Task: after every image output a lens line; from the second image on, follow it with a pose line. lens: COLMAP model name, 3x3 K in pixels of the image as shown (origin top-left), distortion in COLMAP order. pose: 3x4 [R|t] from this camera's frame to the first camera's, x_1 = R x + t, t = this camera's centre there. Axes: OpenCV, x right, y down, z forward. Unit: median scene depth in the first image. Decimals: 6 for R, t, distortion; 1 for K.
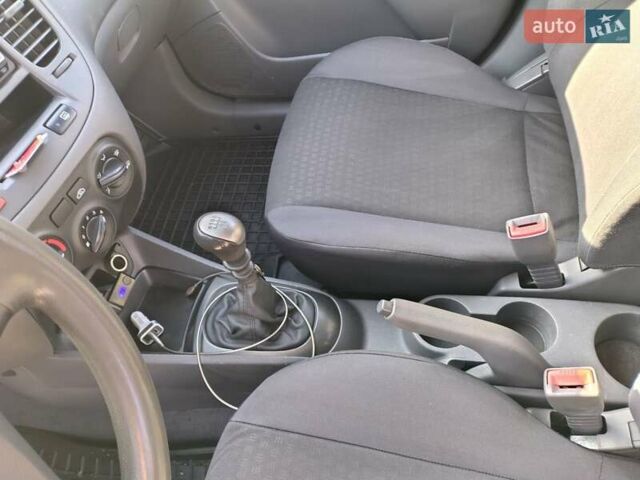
lens RADIAL K [[489.2, 0, 322.9], [0, 489.2, 239.4], [0, 0, 1]] dist [0.073984, -0.093326]
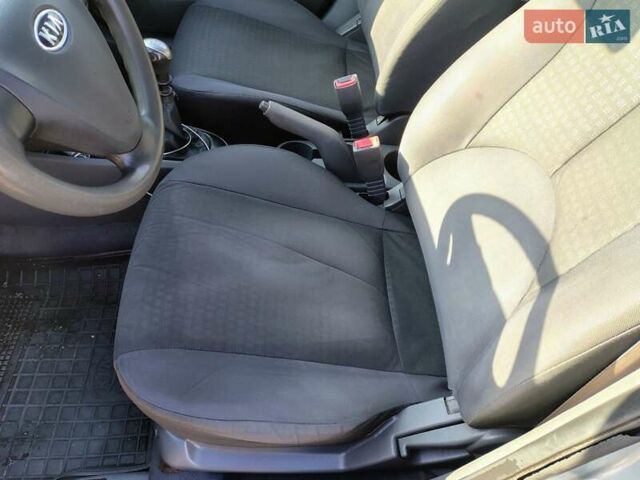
lens RADIAL K [[489.2, 0, 322.9], [0, 489.2, 239.4], [0, 0, 1]] dist [0.073984, -0.093326]
pose [[0.952755, 0.003187, 0.303723, -0.137808], [0.013916, 0.998437, -0.054130, 0.507643], [-0.303421, 0.055799, 0.951221, -0.450211]]
